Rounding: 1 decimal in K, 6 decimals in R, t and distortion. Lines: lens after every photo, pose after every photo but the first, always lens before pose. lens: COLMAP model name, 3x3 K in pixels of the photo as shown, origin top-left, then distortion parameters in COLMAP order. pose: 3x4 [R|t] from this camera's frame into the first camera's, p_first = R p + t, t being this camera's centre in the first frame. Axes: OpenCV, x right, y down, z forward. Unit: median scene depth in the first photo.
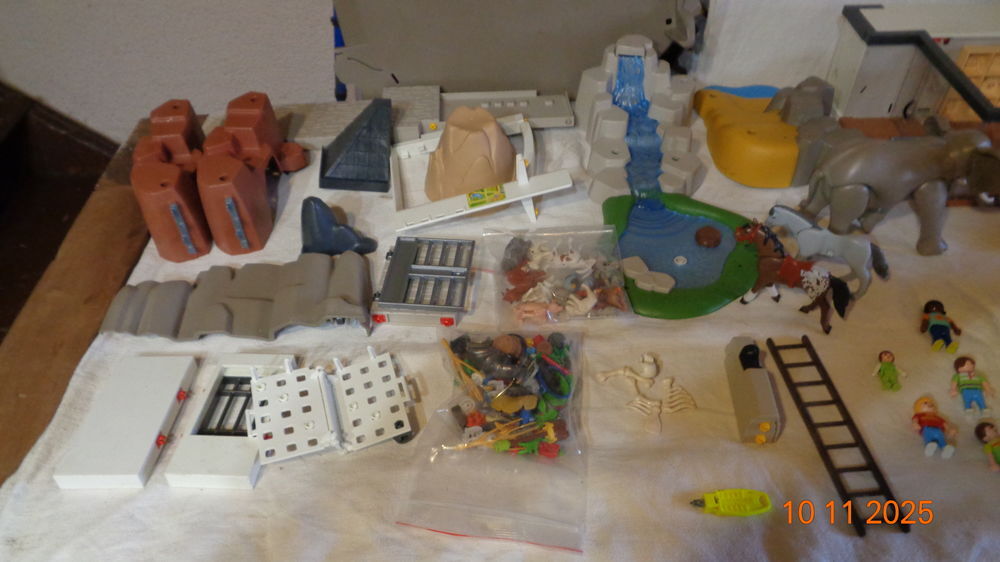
lens RADIAL K [[736.8, 0, 496.3], [0, 736.8, 282.5], [0, 0, 1]] dist [0.002306, 0.001269]
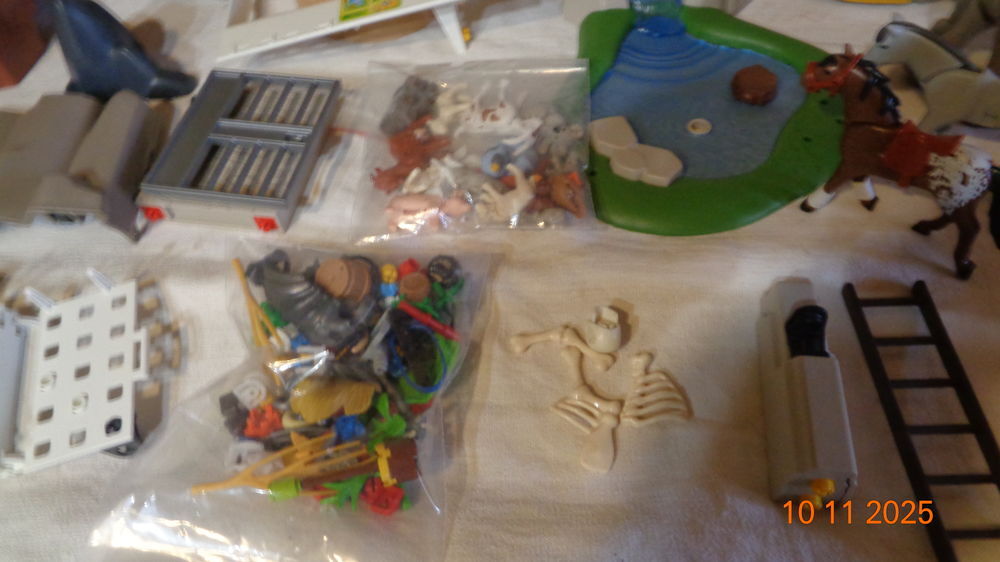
lens RADIAL K [[736.8, 0, 496.3], [0, 736.8, 282.5], [0, 0, 1]] dist [0.002306, 0.001269]
pose [[0.996826, 0.045105, -0.065602, 0.147185], [-0.032062, 0.981687, 0.187781, -0.014450], [0.072870, -0.185082, 0.980018, 0.444420]]
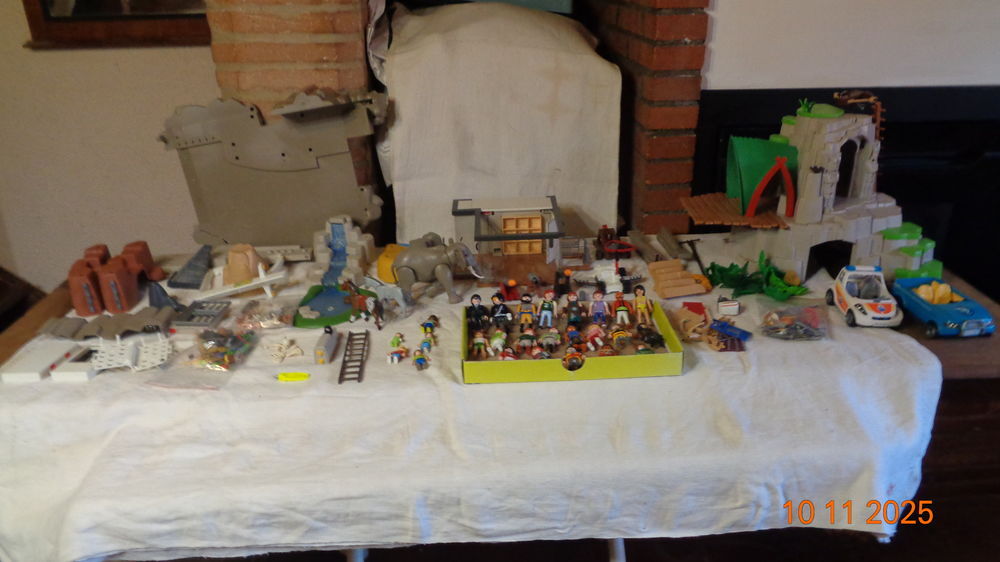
lens RADIAL K [[736.8, 0, 496.3], [0, 736.8, 282.5], [0, 0, 1]] dist [0.002306, 0.001269]
pose [[0.999824, -0.018596, 0.002306, 0.752990], [0.018349, 0.946641, -0.321768, 0.606044], [0.003801, 0.321754, 0.946816, -1.019061]]
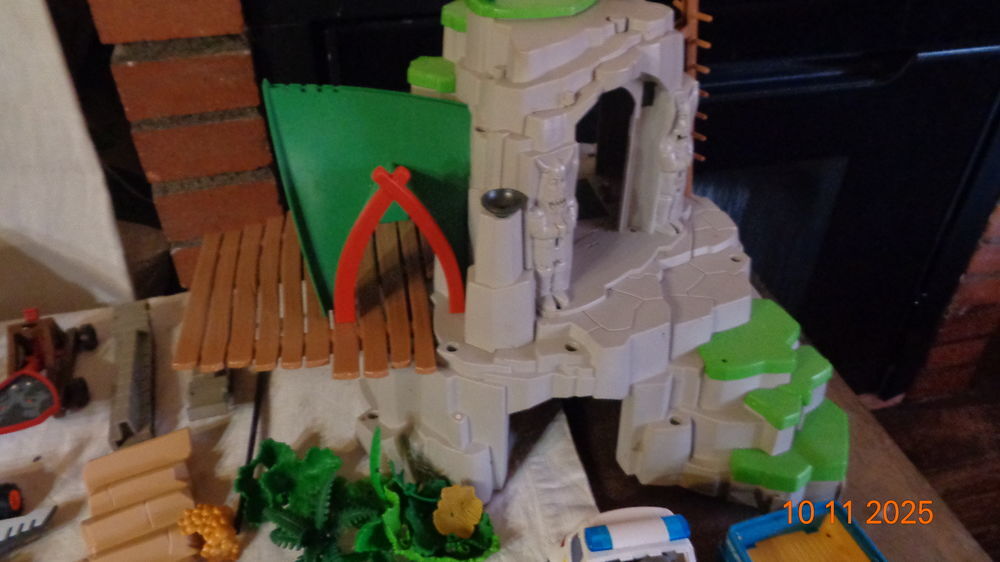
lens RADIAL K [[736.8, 0, 496.3], [0, 736.8, 282.5], [0, 0, 1]] dist [0.002306, 0.001269]
pose [[0.979982, -0.114759, 0.162680, 1.581601], [0.130533, 0.987368, -0.089812, -0.257705], [-0.150318, 0.109250, 0.982583, 0.273430]]
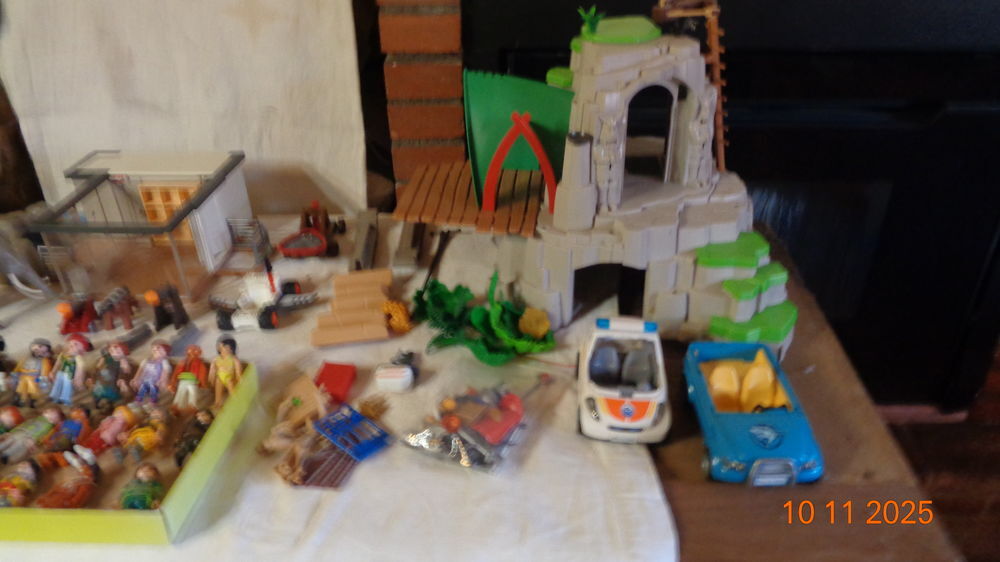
lens RADIAL K [[740.4, 0, 504.0], [0, 740.4, 278.9], [0, 0, 1]] dist [0.004320, 0.002049]
pose [[0.997274, 0.031485, -0.066737, 1.671603], [-0.044475, 0.978139, -0.203139, 0.096062], [0.058883, 0.205553, 0.976873, -0.233295]]
